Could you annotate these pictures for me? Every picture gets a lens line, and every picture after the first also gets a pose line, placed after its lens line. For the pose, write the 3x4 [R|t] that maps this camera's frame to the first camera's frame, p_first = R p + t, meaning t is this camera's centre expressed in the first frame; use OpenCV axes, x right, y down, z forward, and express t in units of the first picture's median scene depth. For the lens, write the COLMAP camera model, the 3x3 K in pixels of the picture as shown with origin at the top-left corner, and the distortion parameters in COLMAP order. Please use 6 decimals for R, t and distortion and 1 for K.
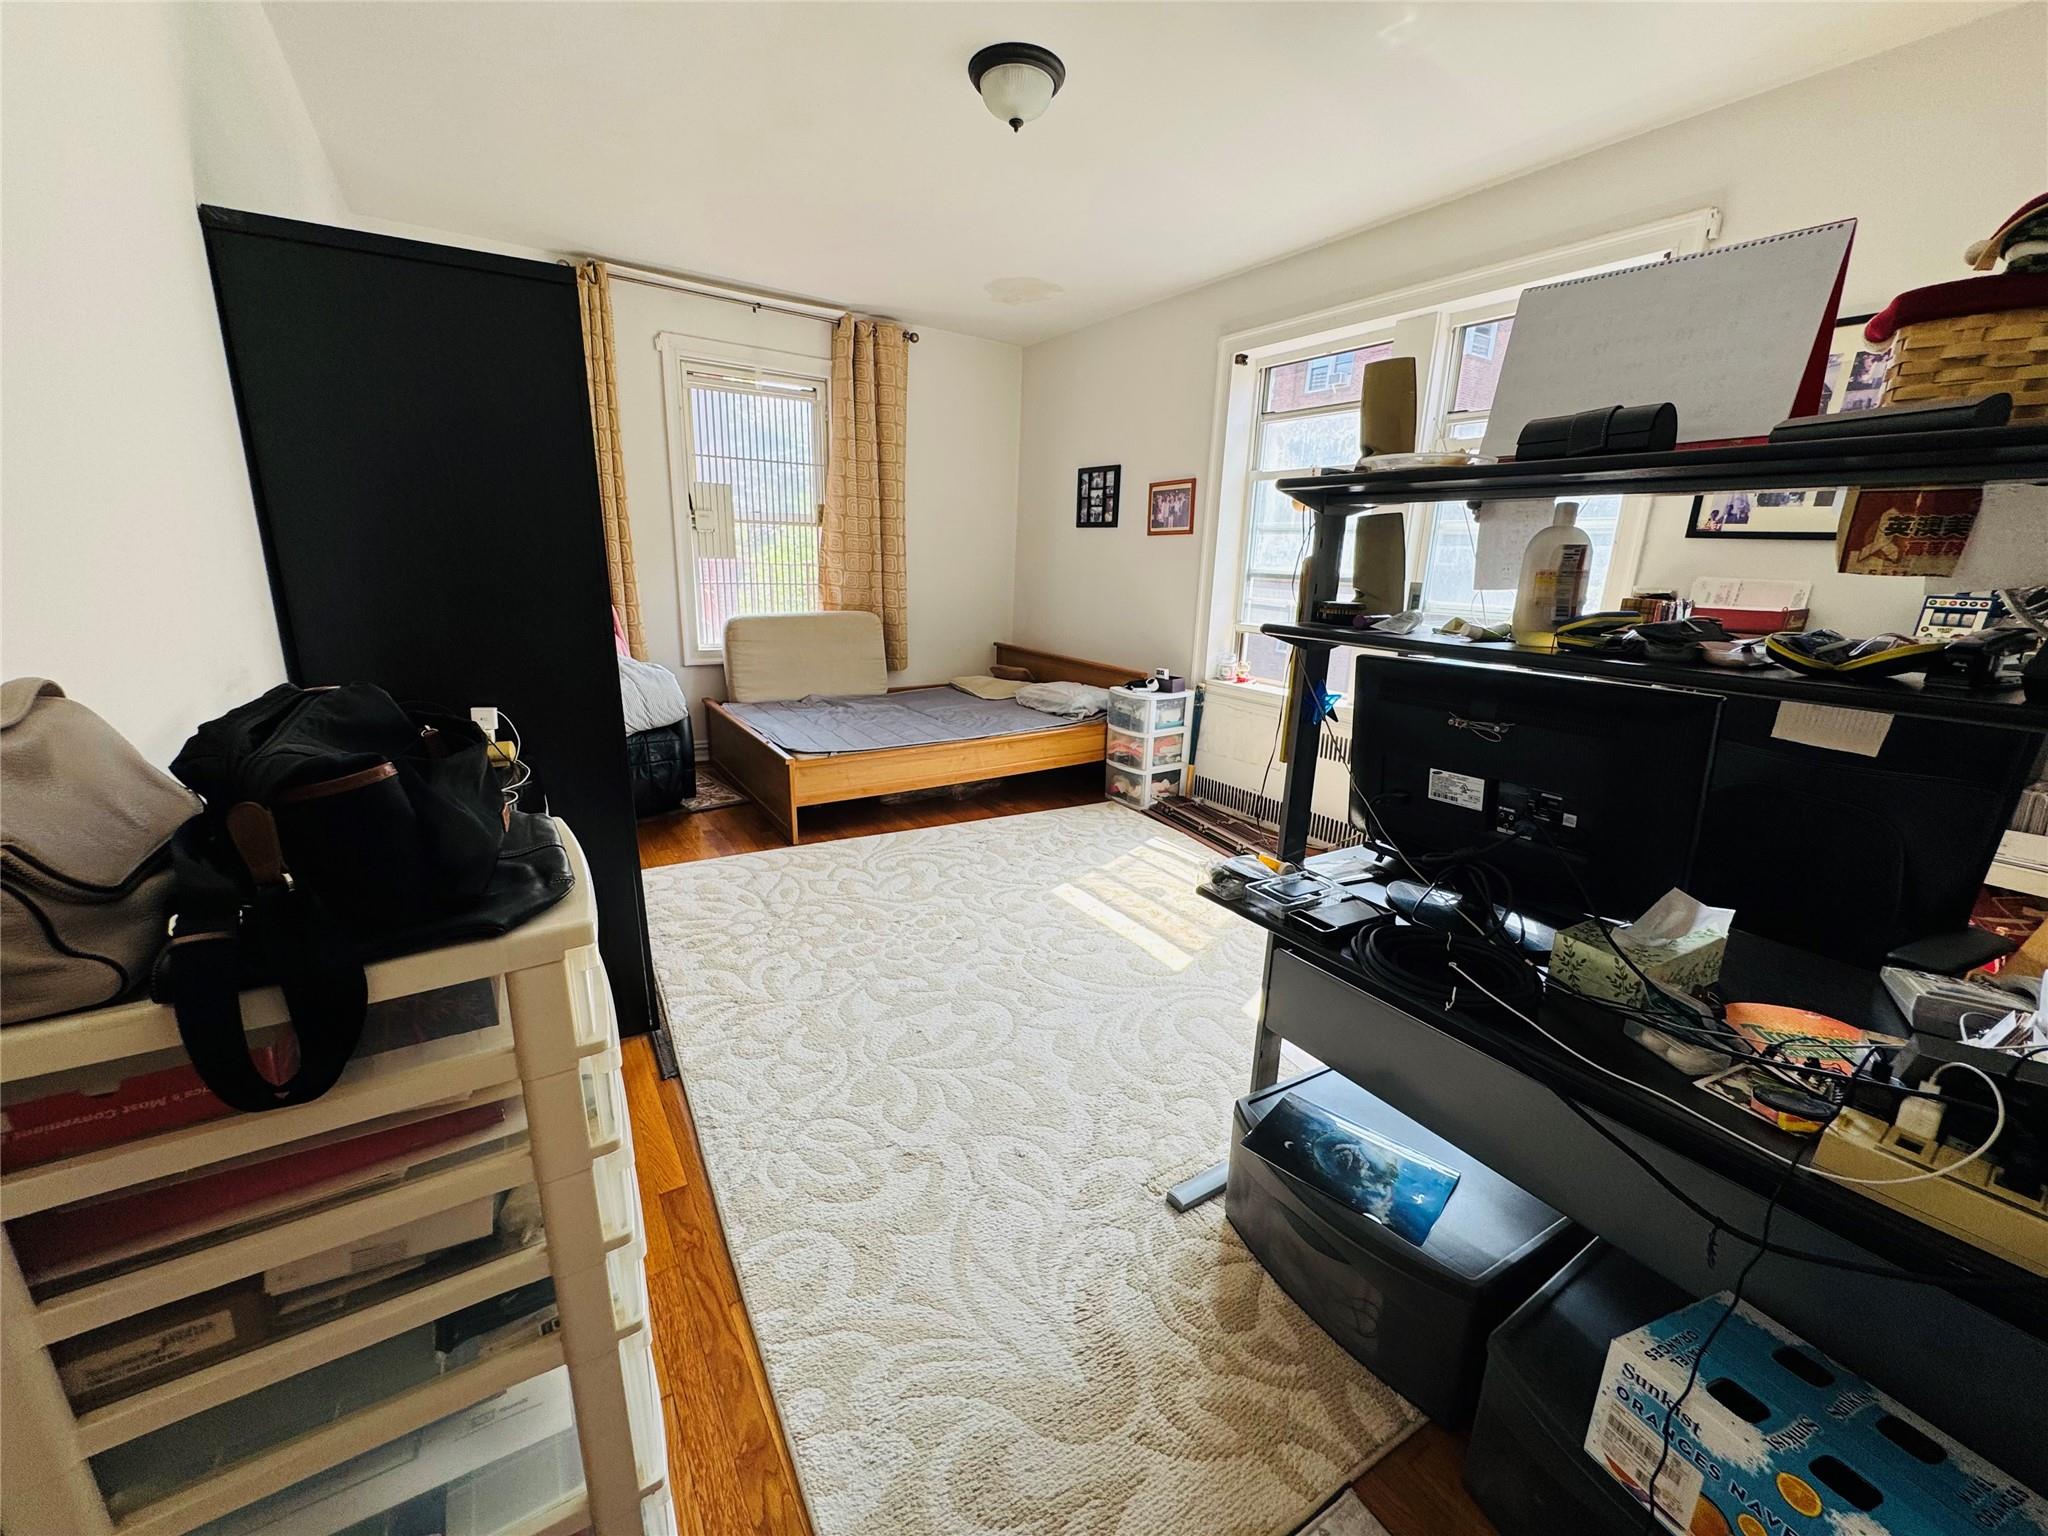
lens RADIAL K [[815.5, 0, 1024.0], [0, 815.5, 768.0], [0, 0, 1]] dist [-0.002638, -0.000014]
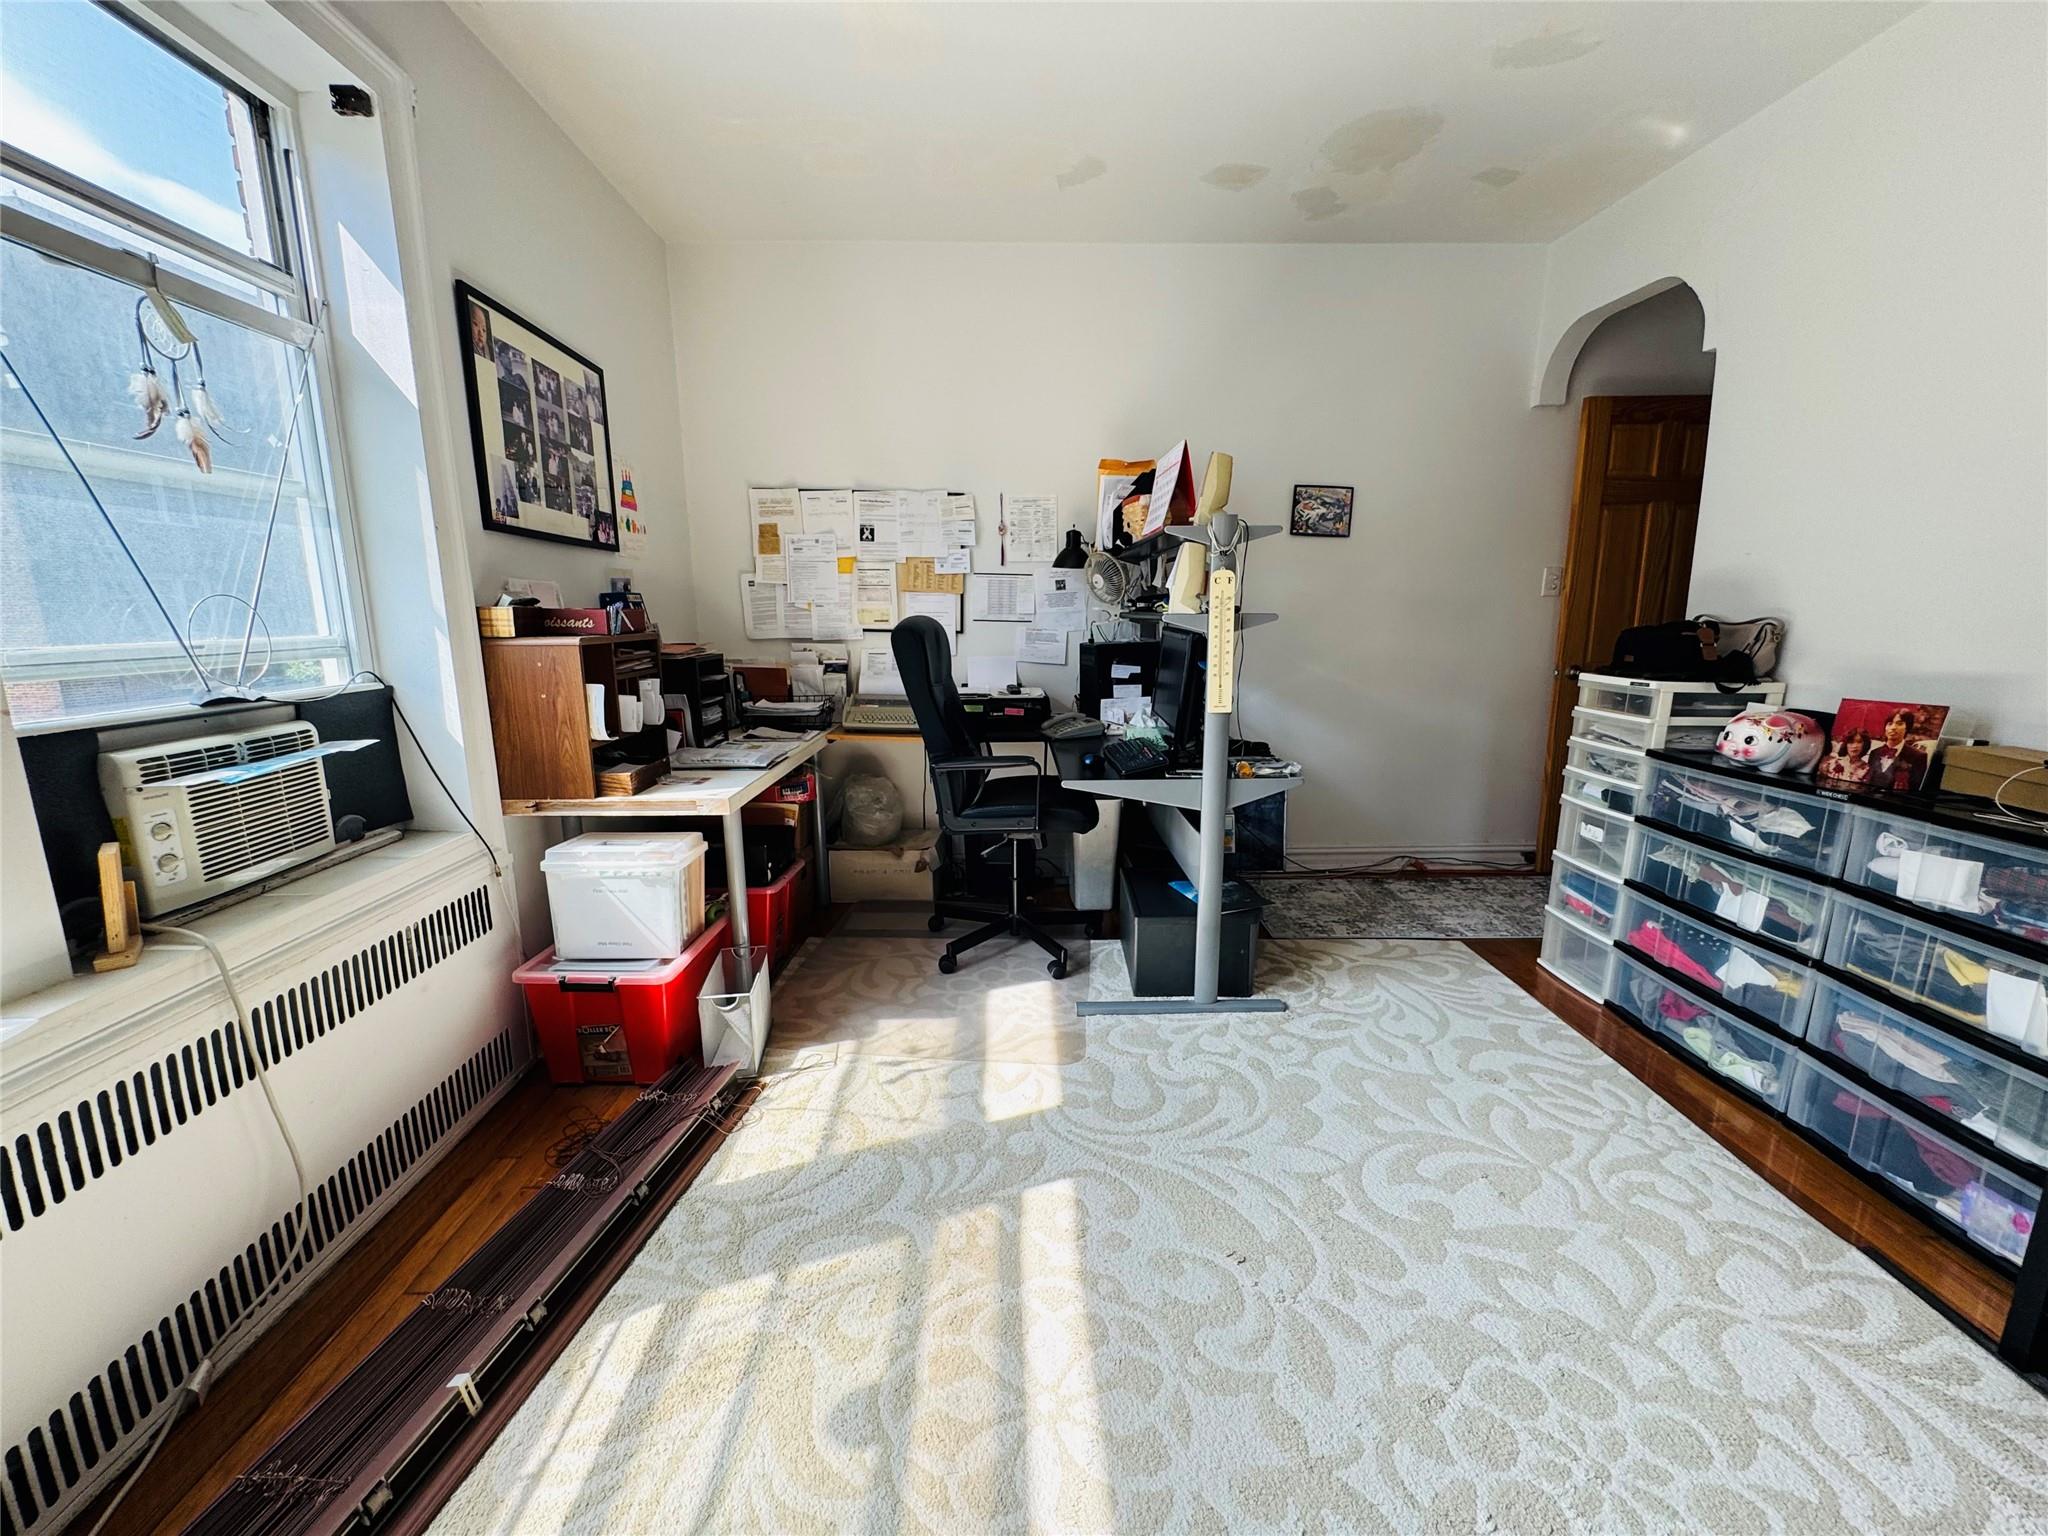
lens RADIAL K [[815.5, 0, 1024.0], [0, 815.5, 768.0], [0, 0, 1]] dist [-0.002638, -0.000014]
pose [[-0.853101, -0.126366, 0.506212, -0.076160], [0.109556, 0.905211, 0.410598, -0.353194], [-0.510114, 0.405739, -0.758392, 1.482730]]
